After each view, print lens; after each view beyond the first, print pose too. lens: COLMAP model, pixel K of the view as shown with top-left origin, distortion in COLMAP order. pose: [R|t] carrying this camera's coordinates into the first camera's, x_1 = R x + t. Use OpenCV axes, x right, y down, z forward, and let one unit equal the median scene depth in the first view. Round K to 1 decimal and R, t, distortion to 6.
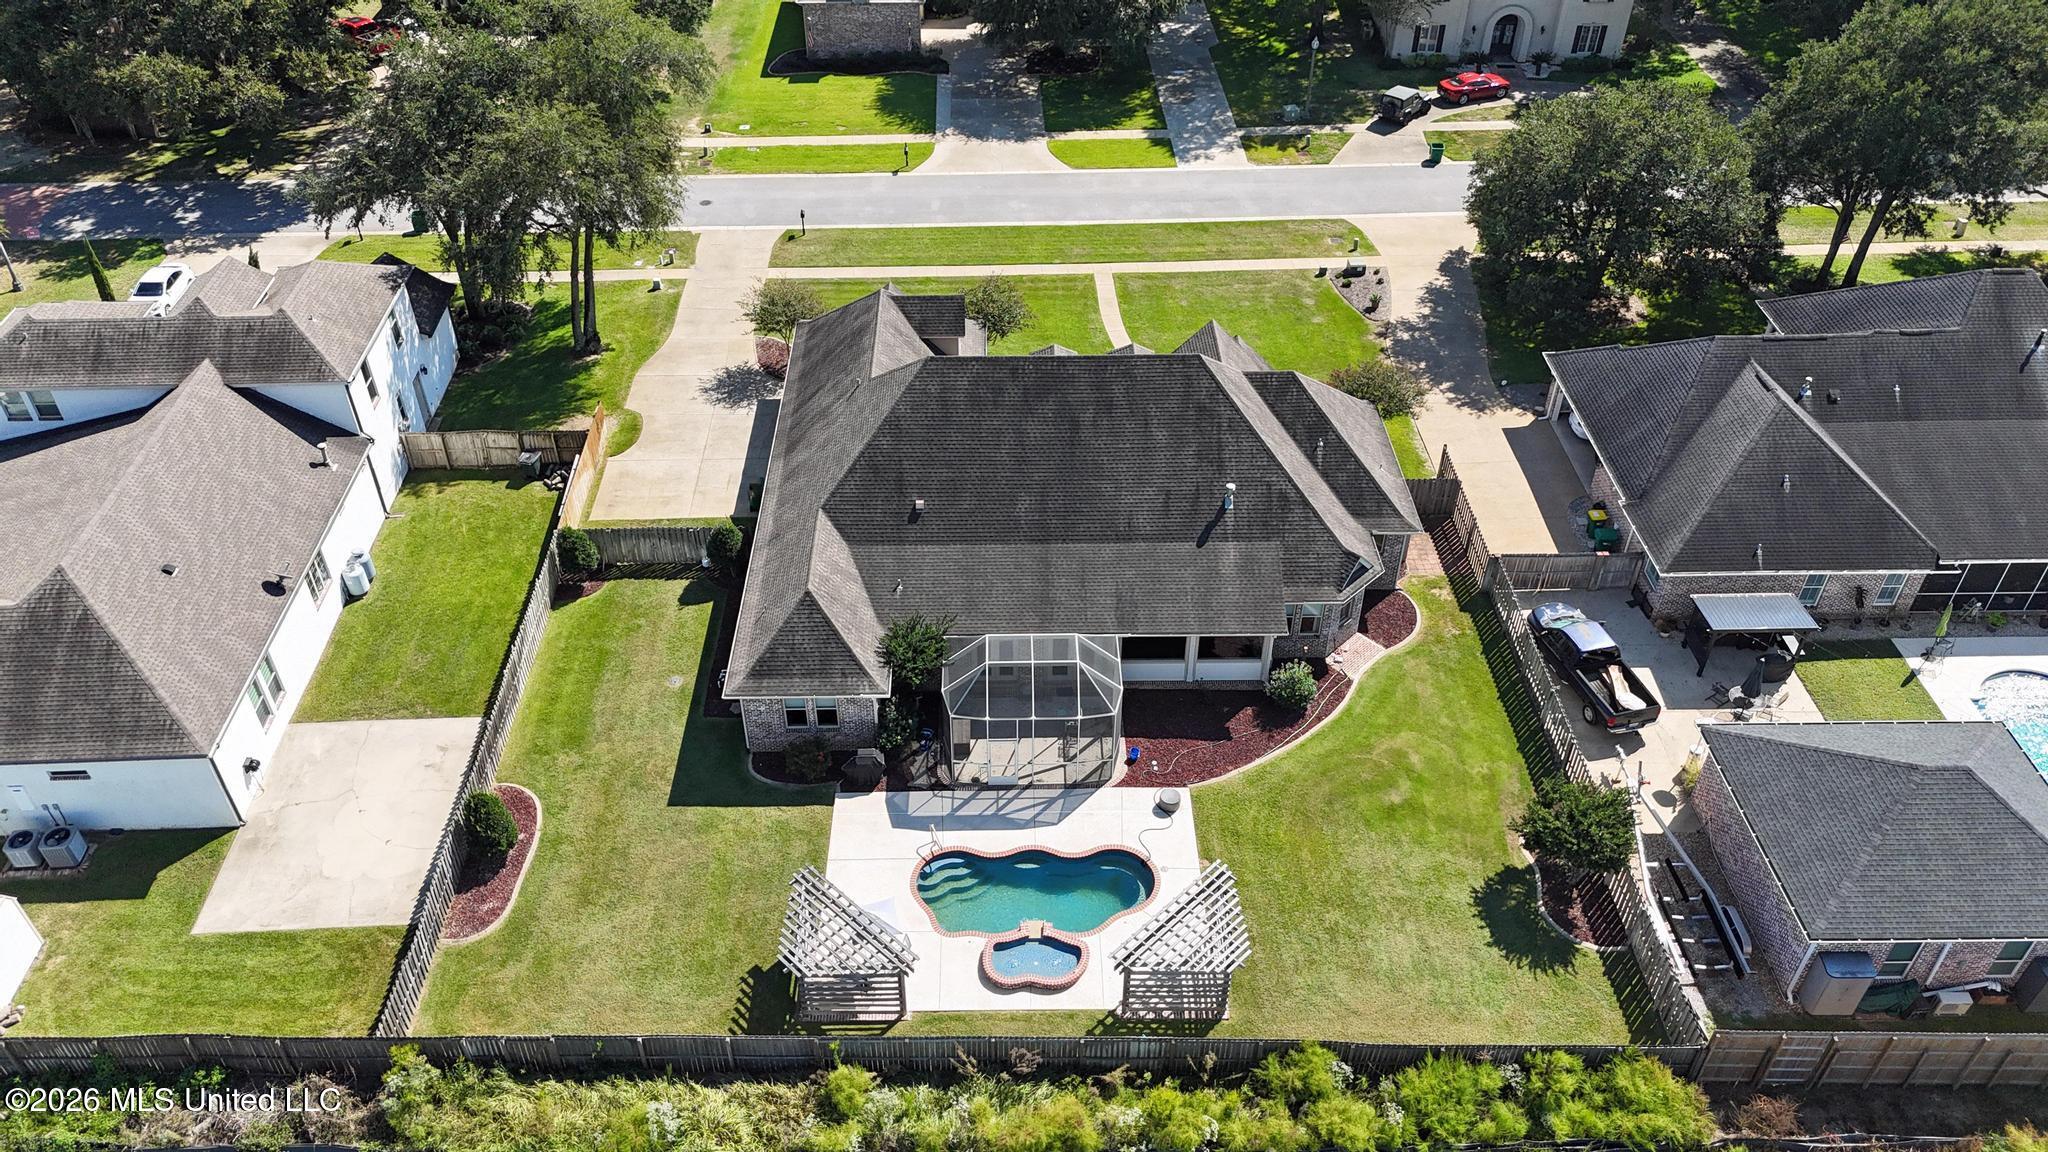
lens RADIAL K [[1505.7, 0, 1024.0], [0, 1505.7, 576.0], [0, 0, 1]] dist [0.067070, -0.083952]
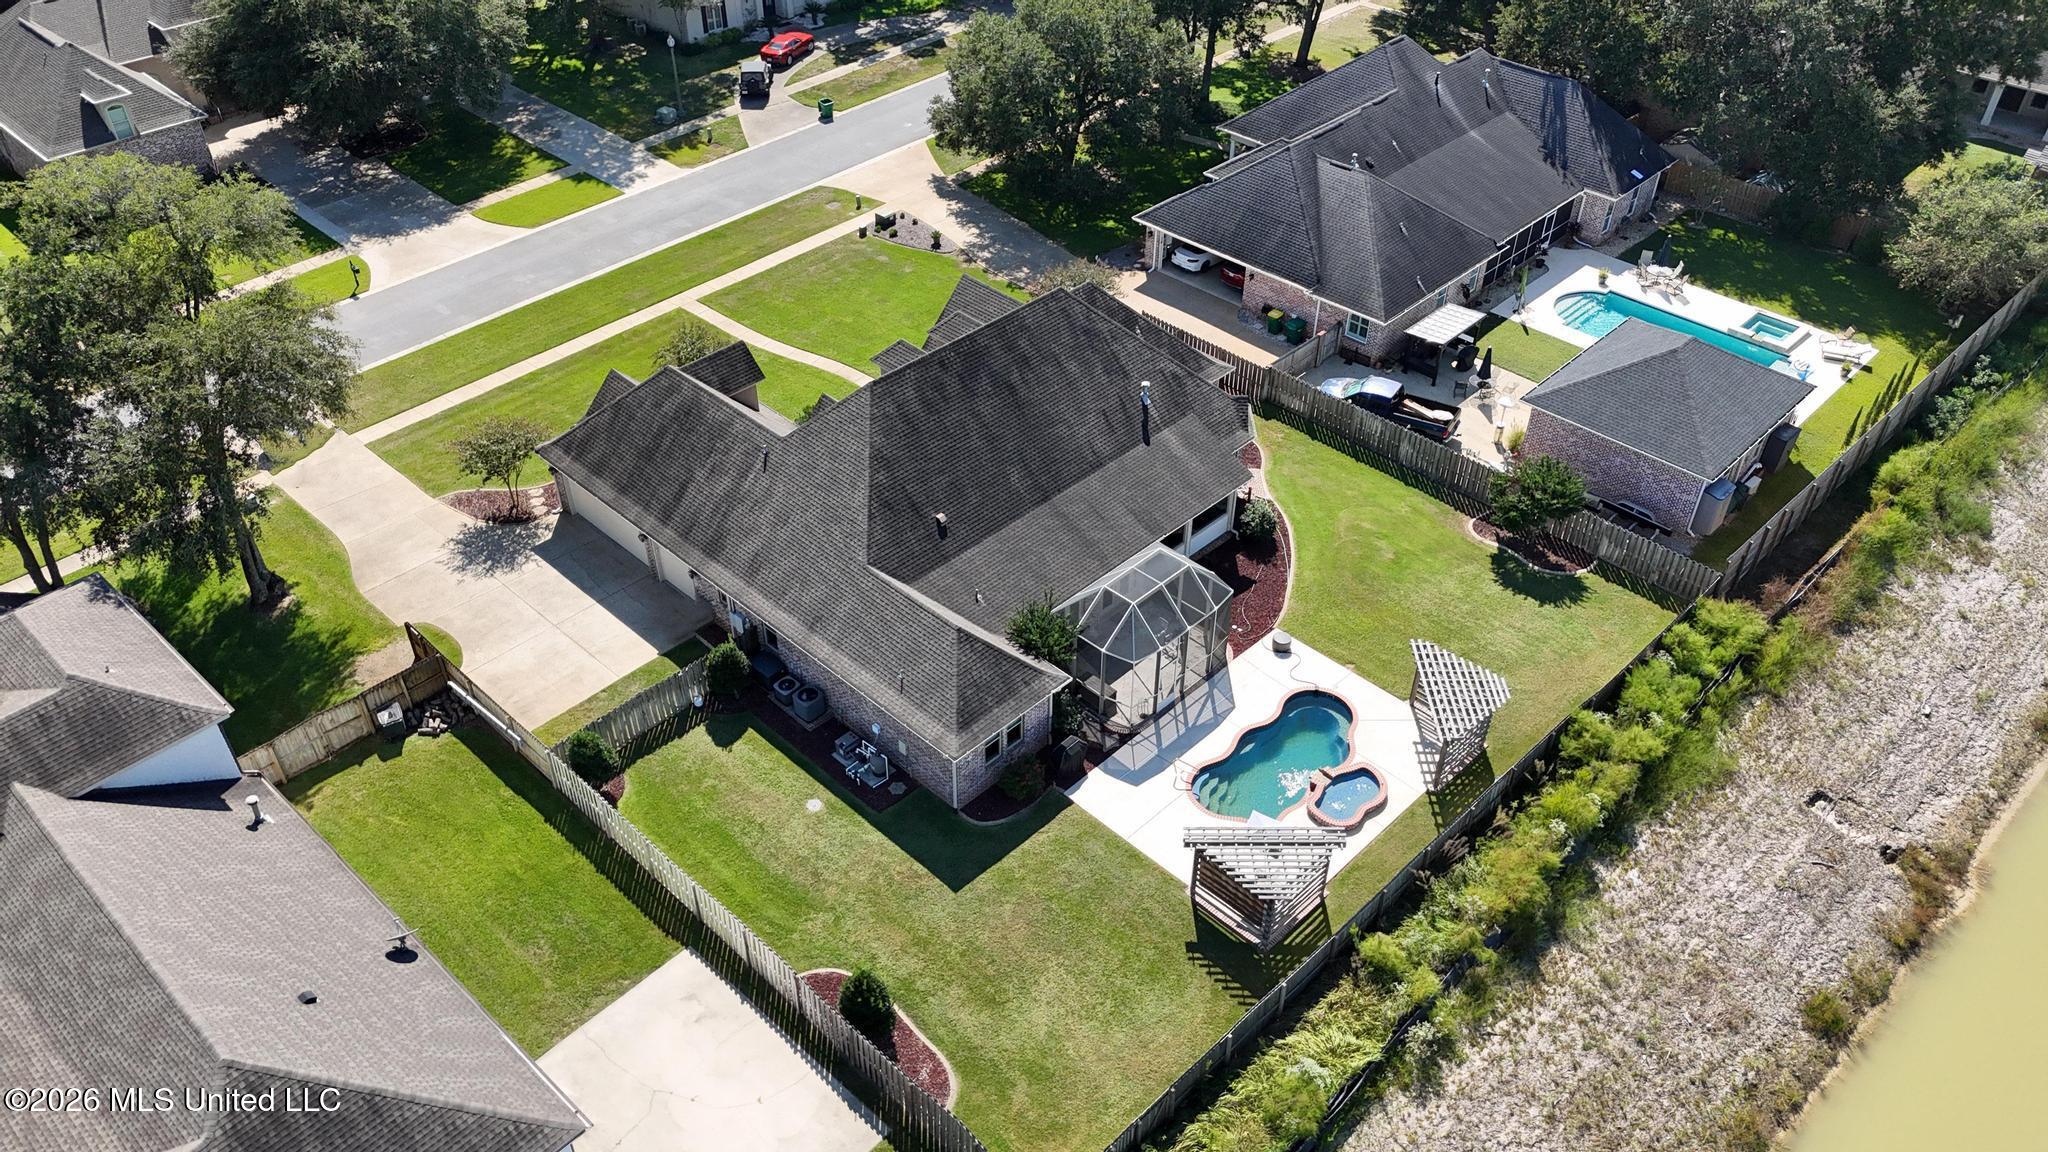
lens RADIAL K [[1505.7, 0, 1024.0], [0, 1505.7, 576.0], [0, 0, 1]] dist [0.067070, -0.083952]
pose [[0.713928, -0.442968, 0.542297, -0.527852], [0.441889, 0.885791, 0.141804, -0.117353], [-0.543176, 0.138398, 0.828134, 0.135886]]
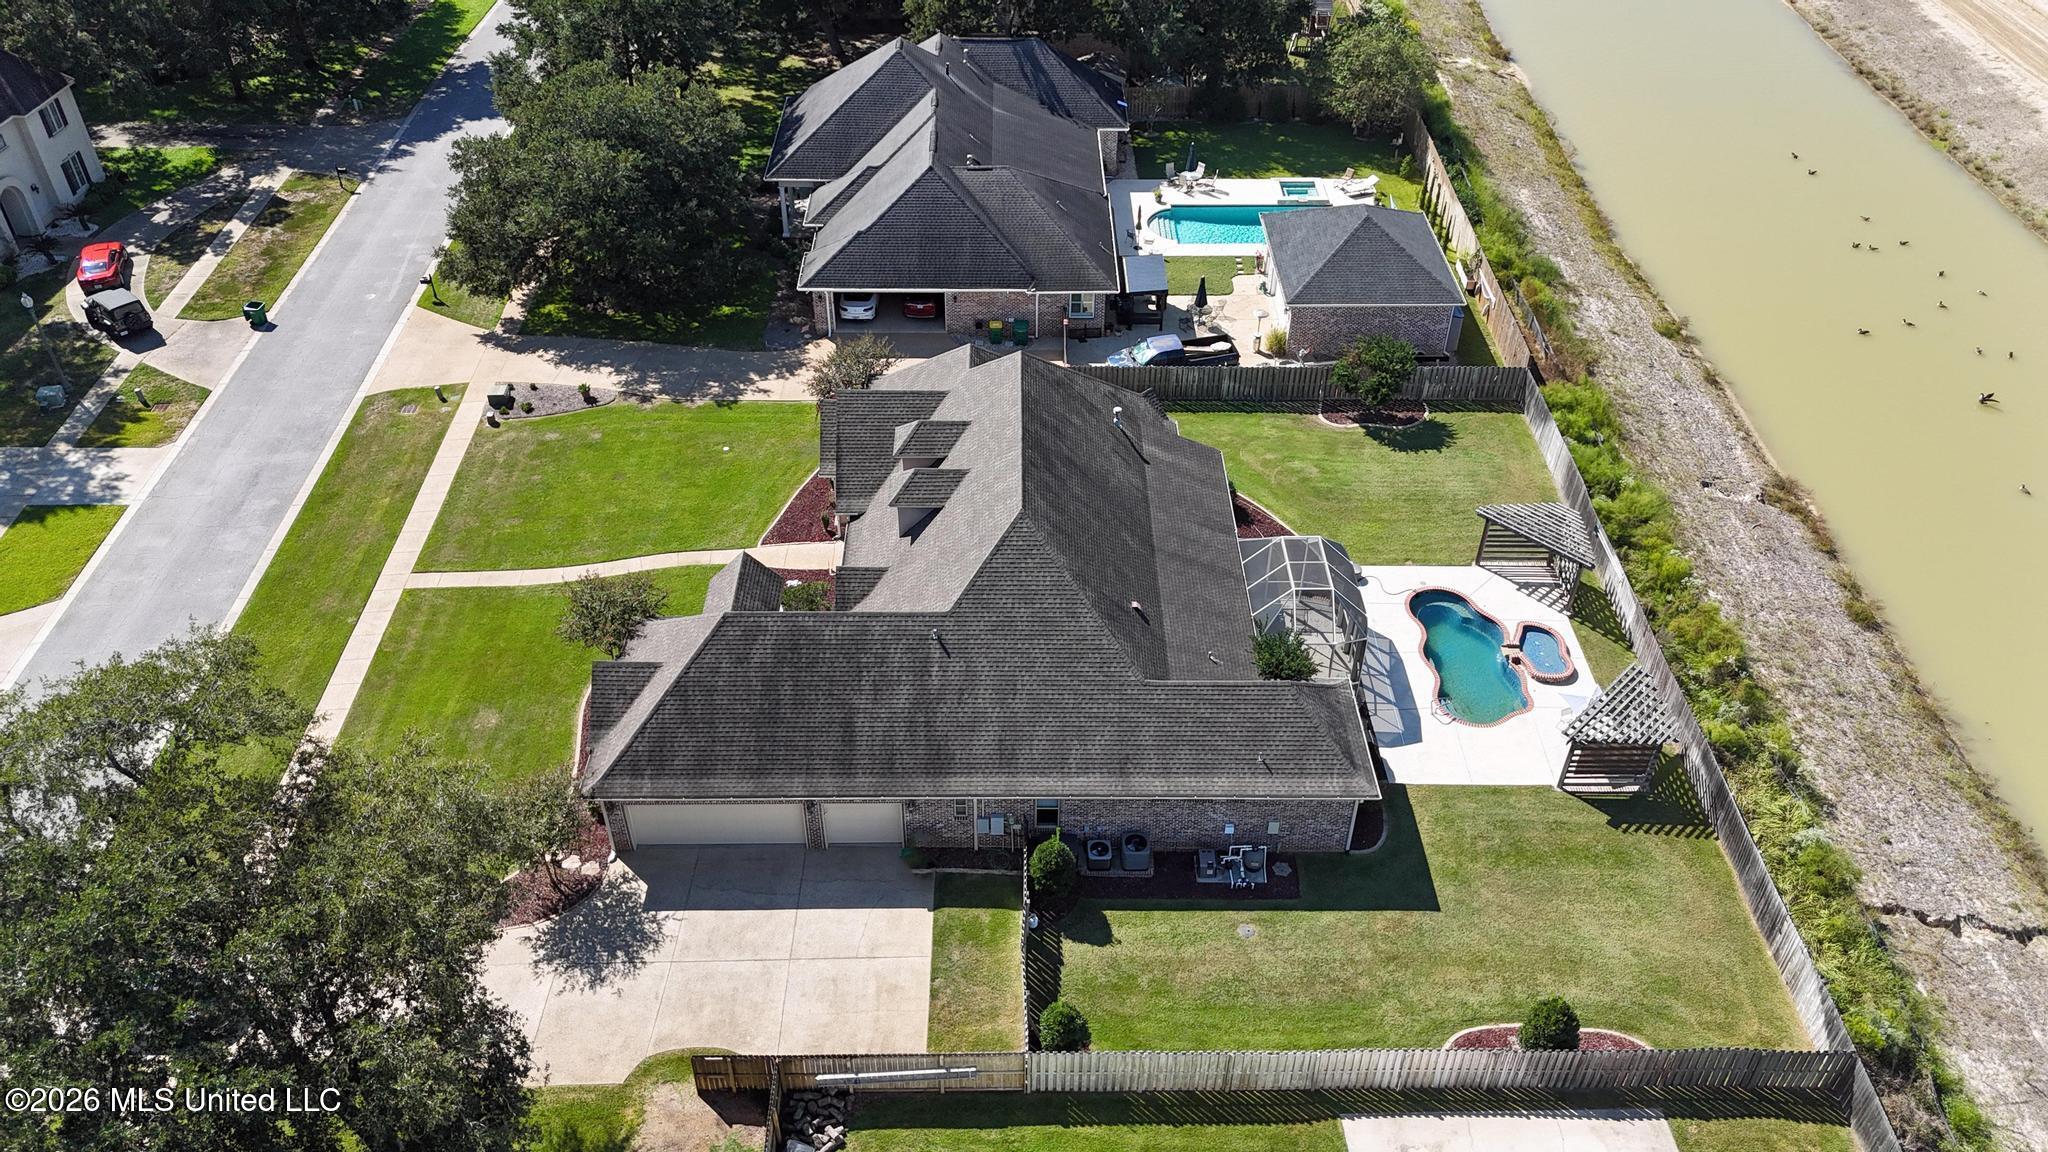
lens RADIAL K [[1505.7, 0, 1024.0], [0, 1505.7, 576.0], [0, 0, 1]] dist [0.067070, -0.083952]
pose [[0.011853, -0.630802, 0.775853, -0.704038], [0.627474, 0.608815, 0.485407, -0.500537], [-0.778547, 0.481074, 0.403029, 0.601784]]
